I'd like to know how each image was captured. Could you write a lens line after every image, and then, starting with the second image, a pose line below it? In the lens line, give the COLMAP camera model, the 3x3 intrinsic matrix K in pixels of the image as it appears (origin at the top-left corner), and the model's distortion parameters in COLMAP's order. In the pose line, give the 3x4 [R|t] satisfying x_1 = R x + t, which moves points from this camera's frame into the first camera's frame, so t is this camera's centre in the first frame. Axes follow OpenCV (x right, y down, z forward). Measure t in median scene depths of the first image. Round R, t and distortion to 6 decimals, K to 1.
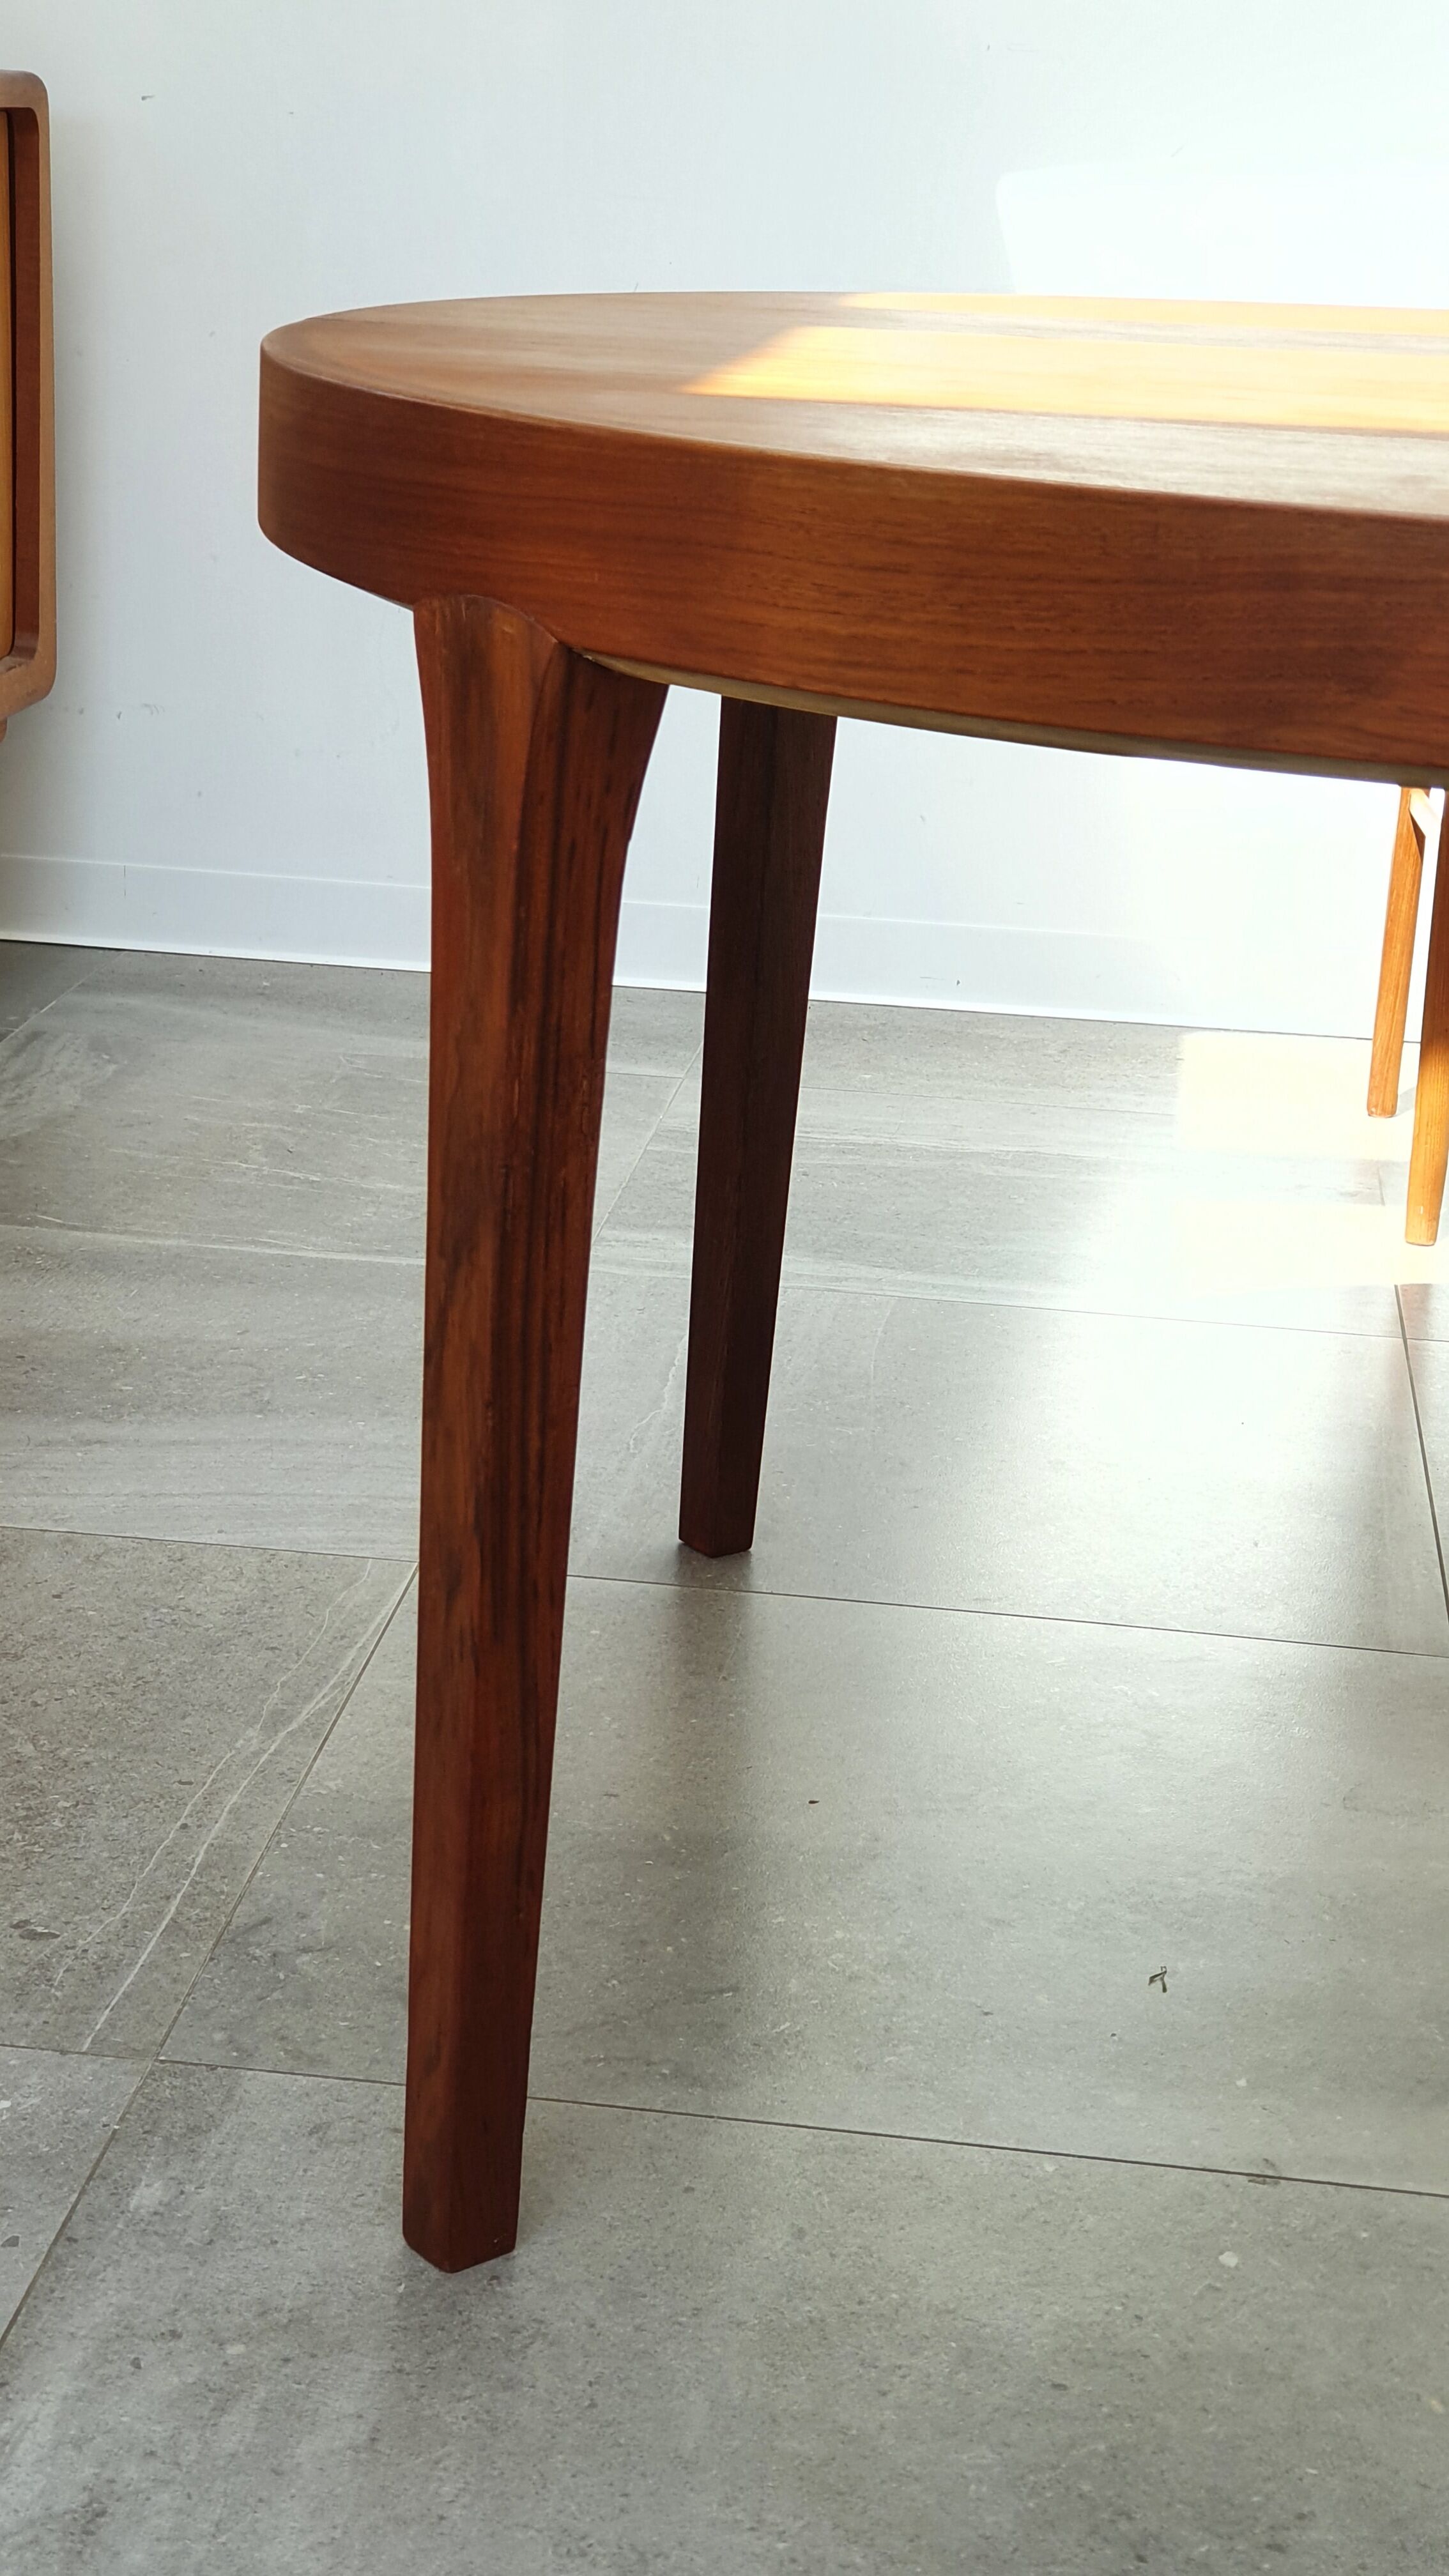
lens RADIAL K [[3692.8, 0, 672.6], [0, 3692.8, 1235.1], [0, 0, 1]] dist [0.041312, -0.002407]
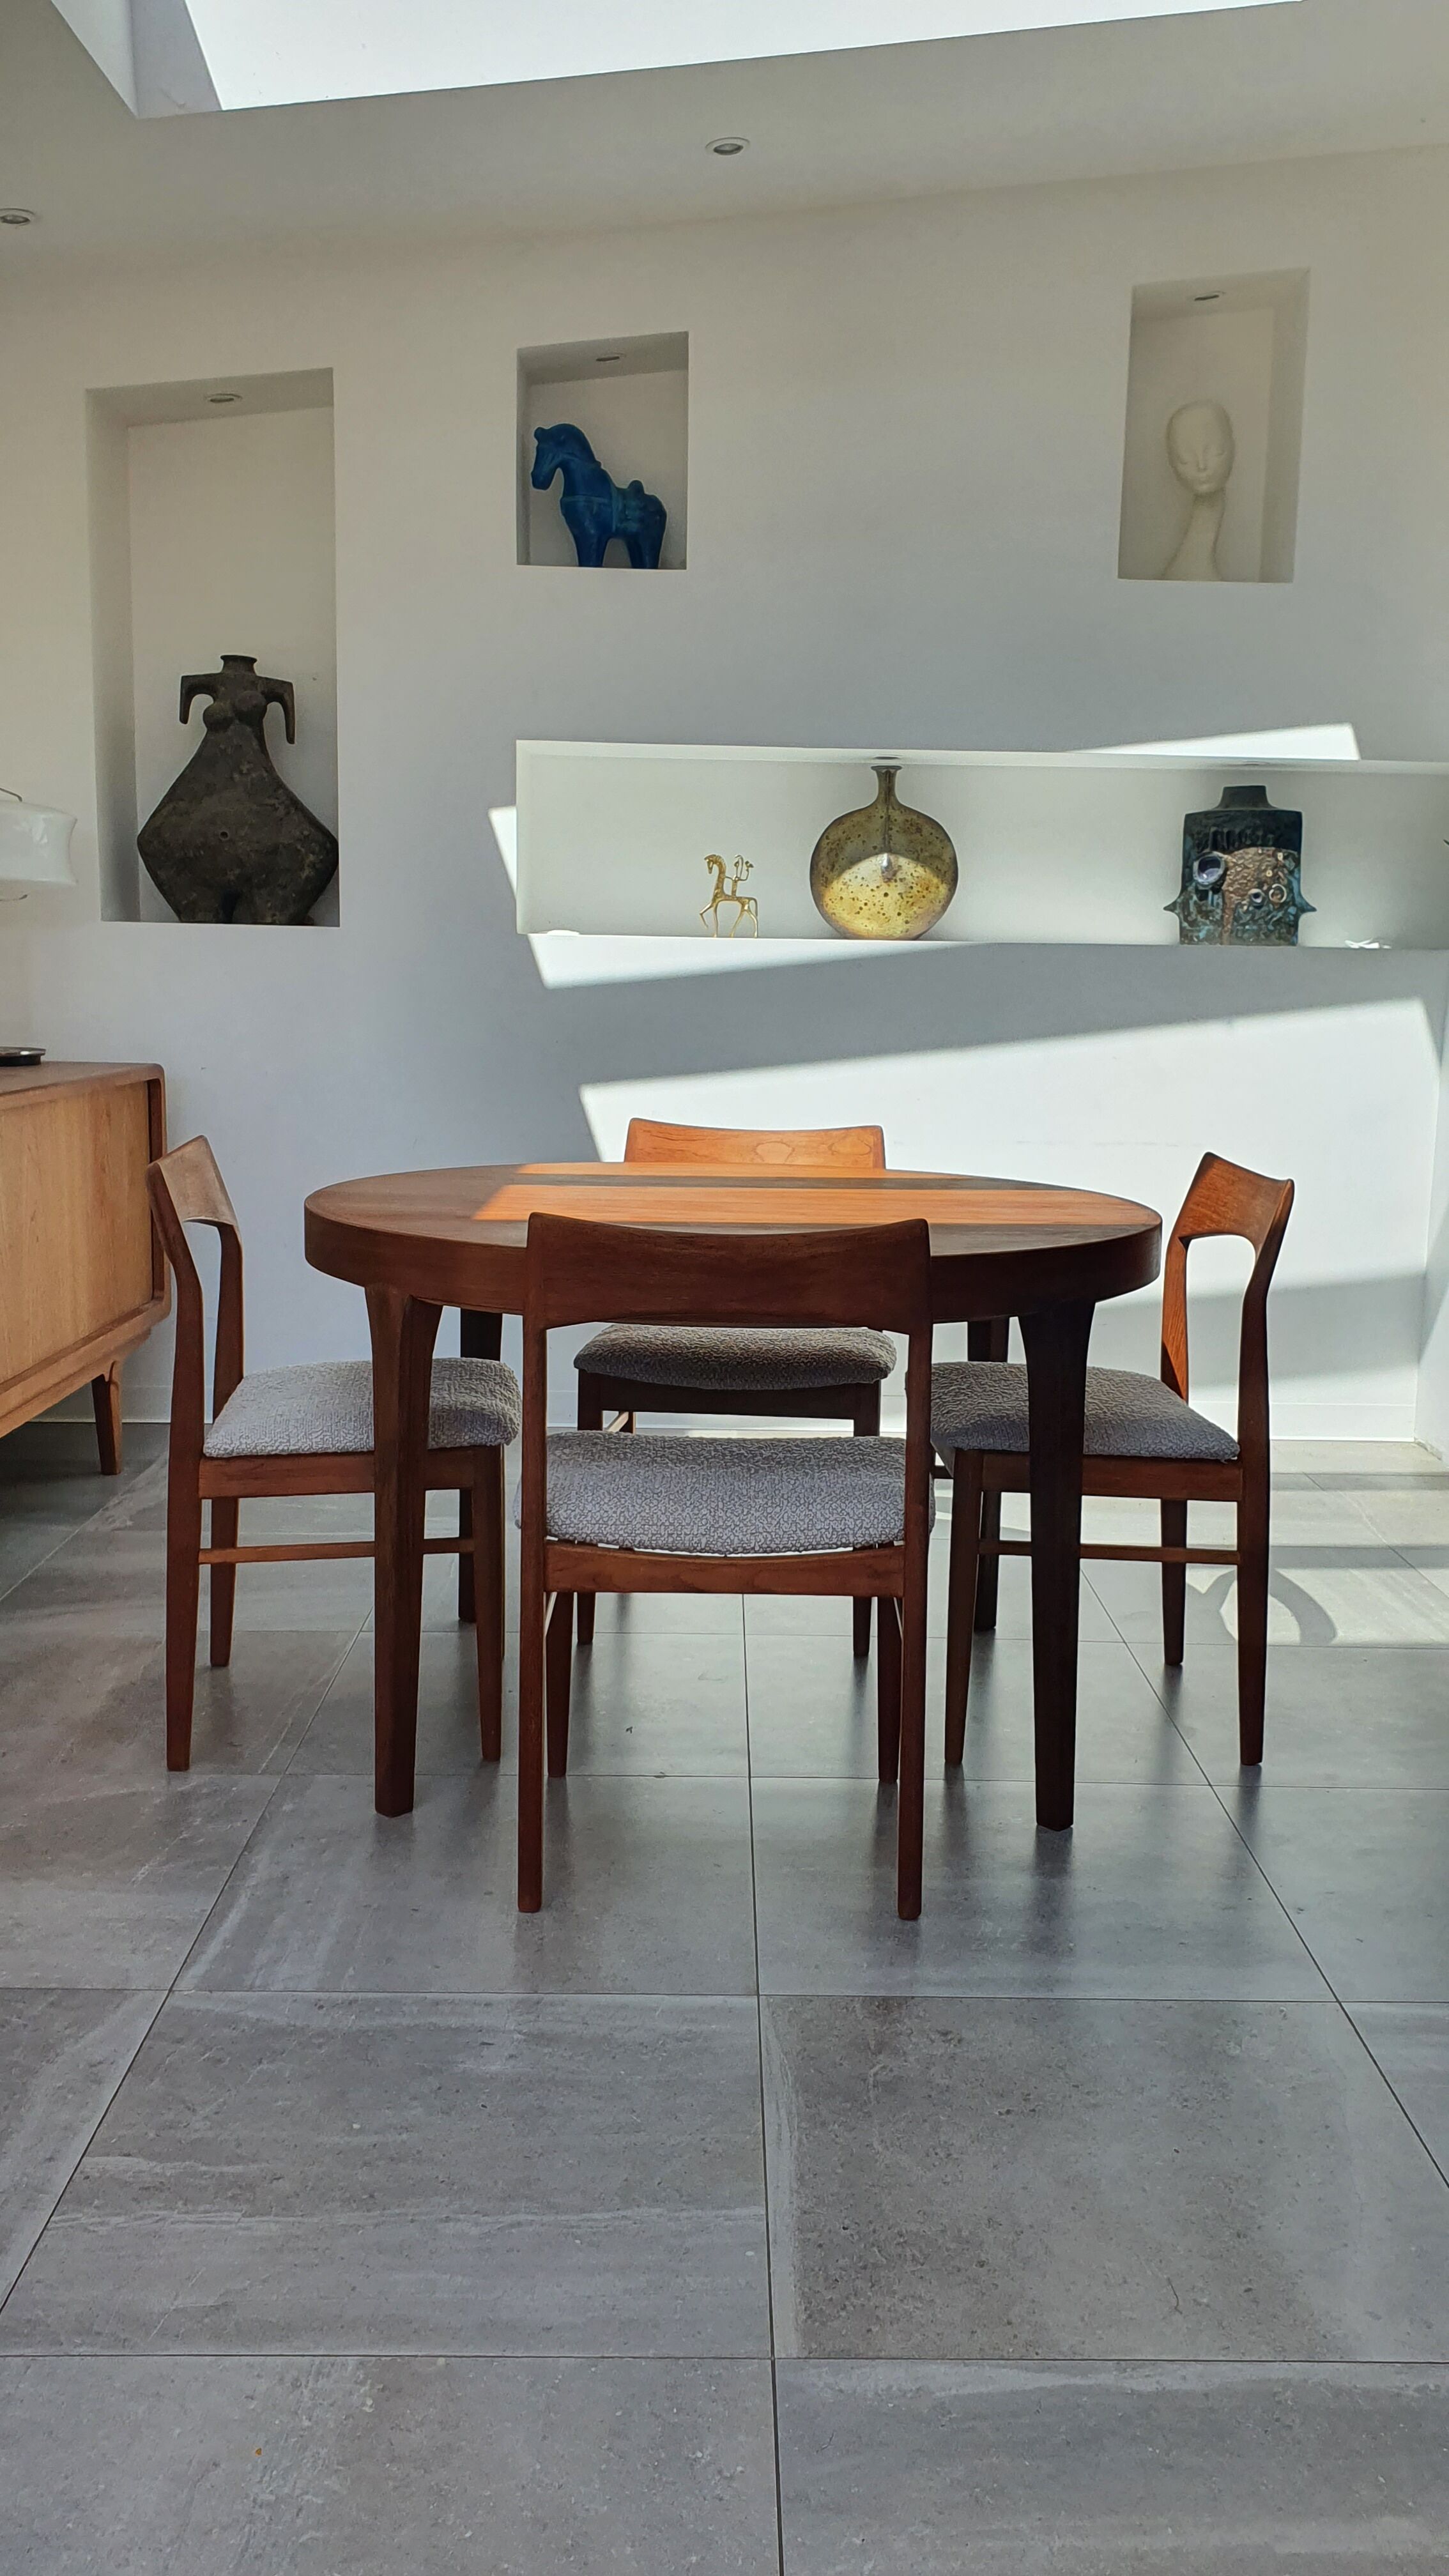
lens RADIAL K [[2203.3, 0, 704.1], [0, 2203.3, 1299.4], [0, 0, 1]] dist [0.203011, -0.562839]
pose [[0.991207, -0.044747, 0.124522, -0.011970], [0.061845, 0.988635, -0.137023, 0.107650], [-0.116975, 0.143519, 0.982710, -0.796660]]
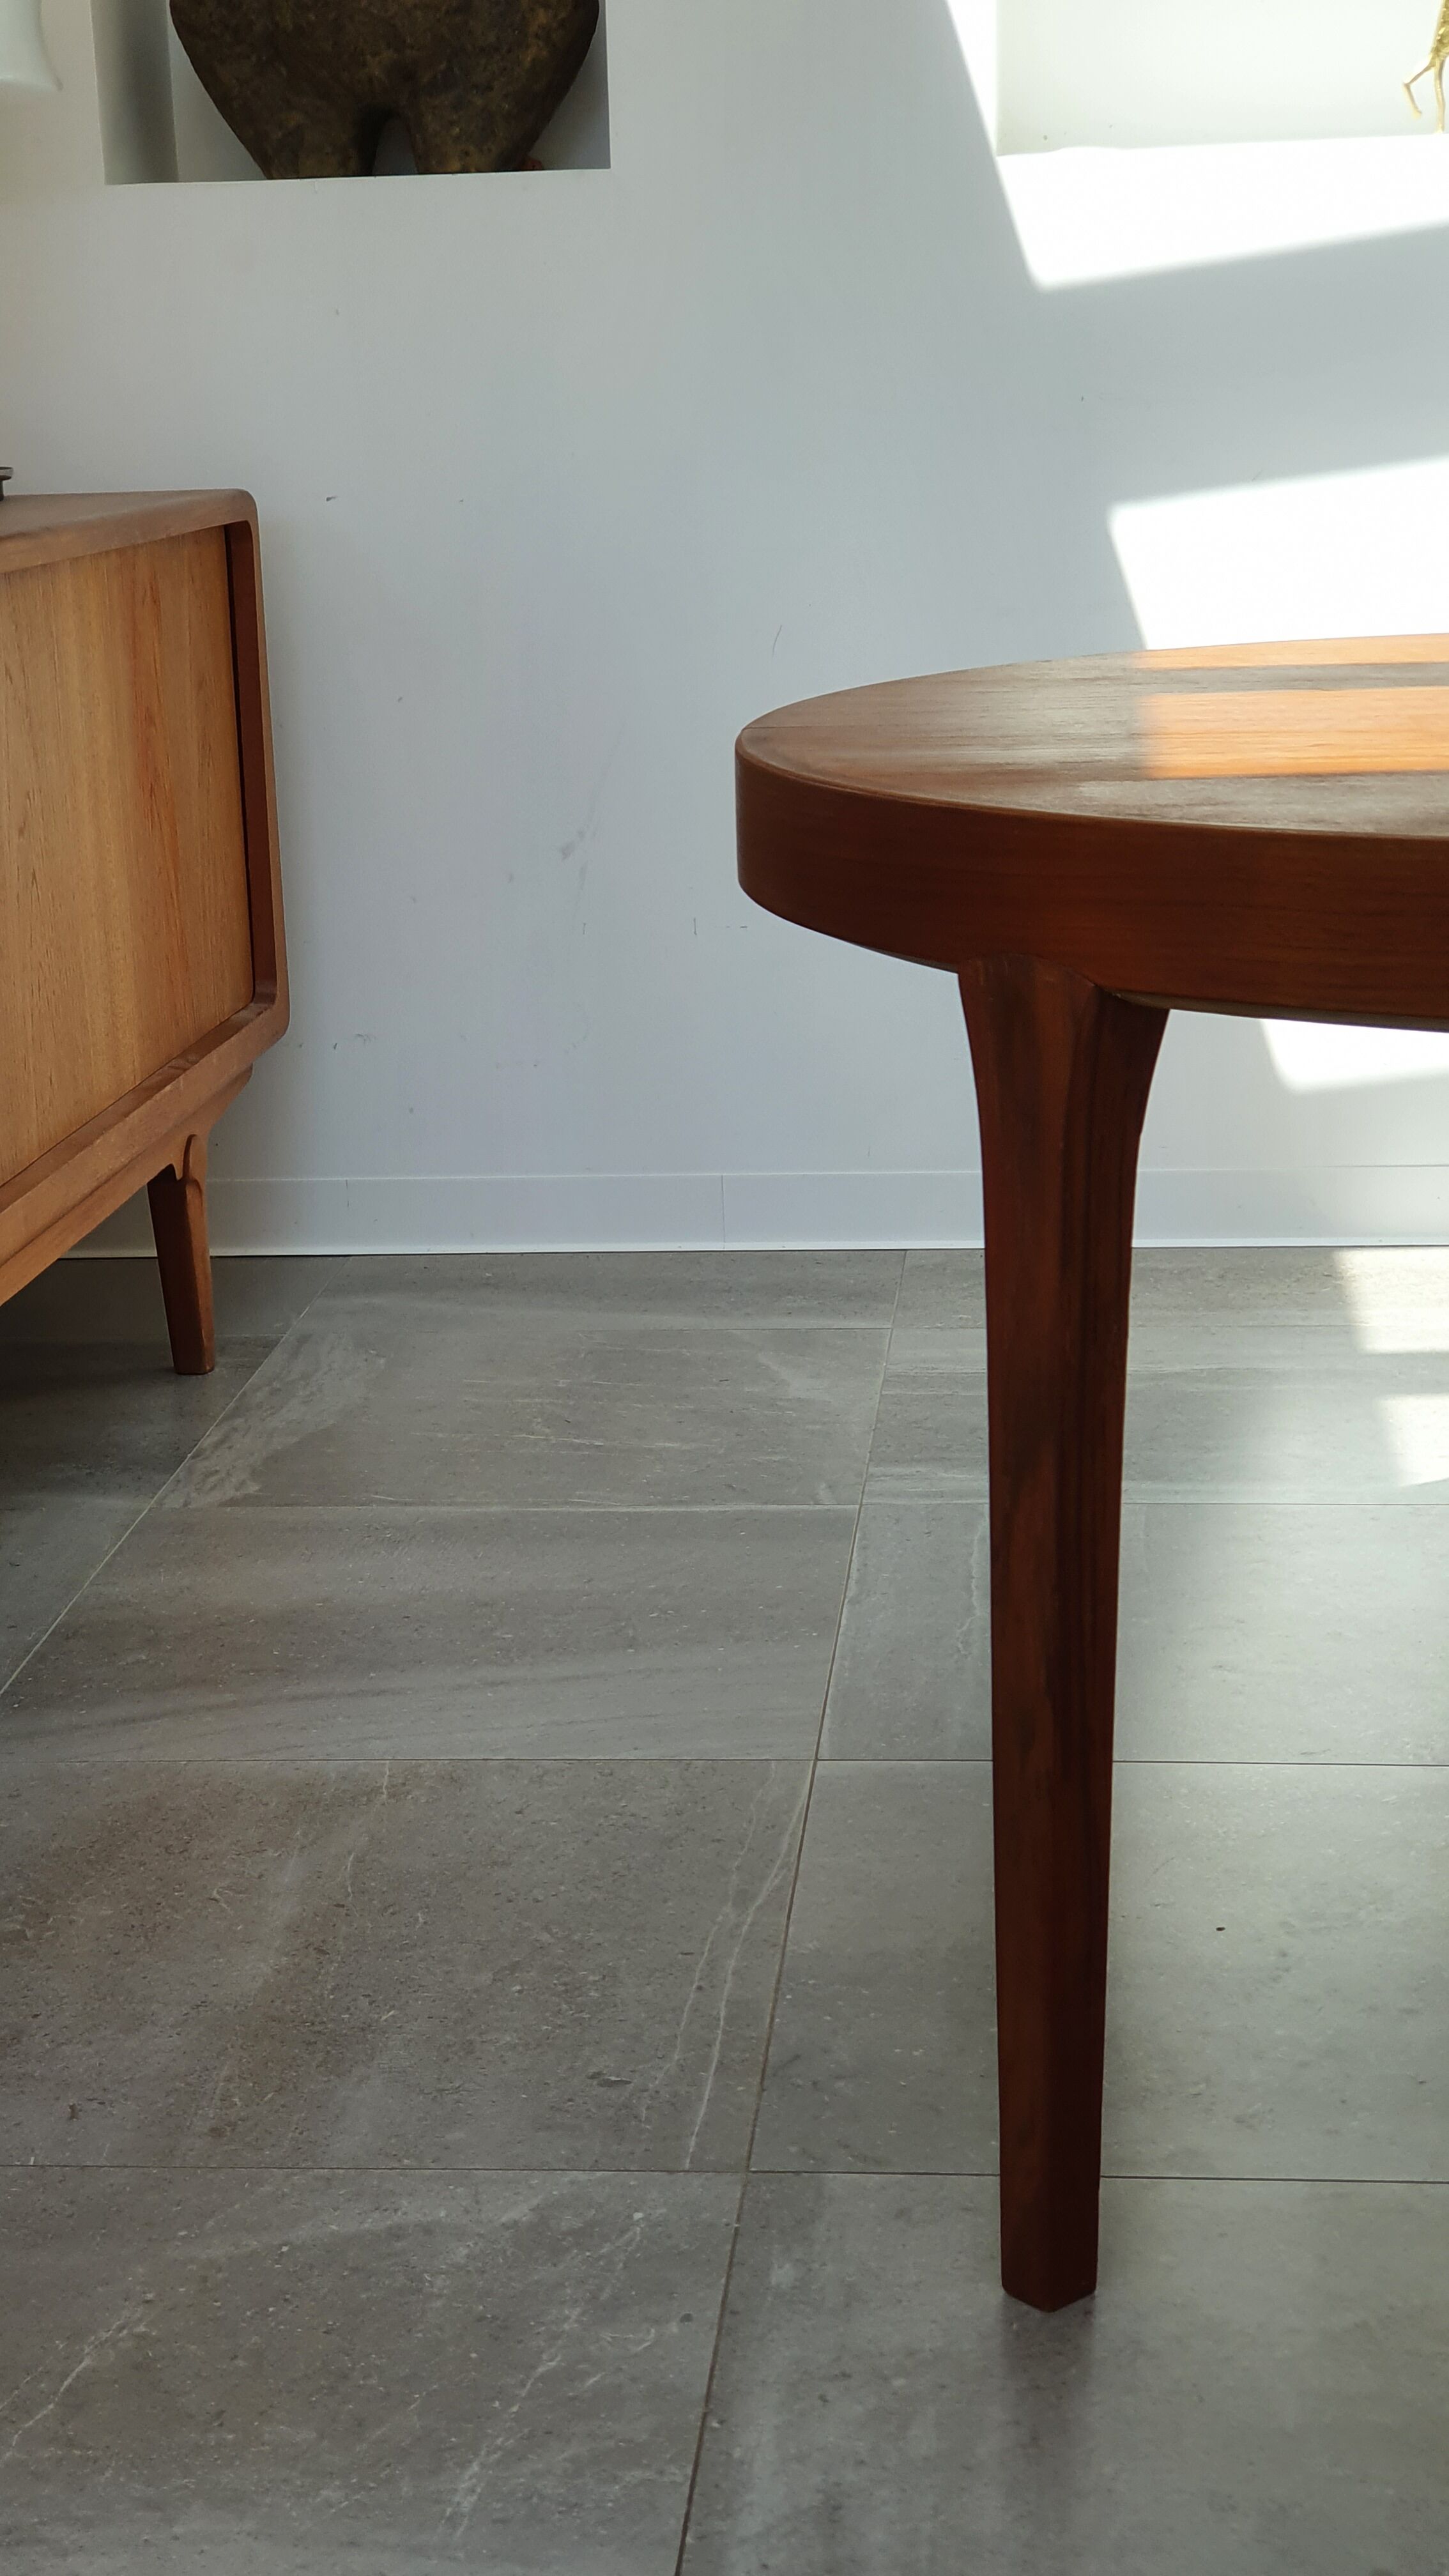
lens RADIAL K [[3730.7, 0, 592.4], [0, 3730.7, 1292.2], [0, 0, 1]] dist [0.198169, -0.870559]
pose [[0.996592, -0.082300, 0.005509, -0.164312], [0.082479, 0.995056, -0.055319, 0.002527], [-0.000929, 0.055585, 0.998454, -0.220181]]
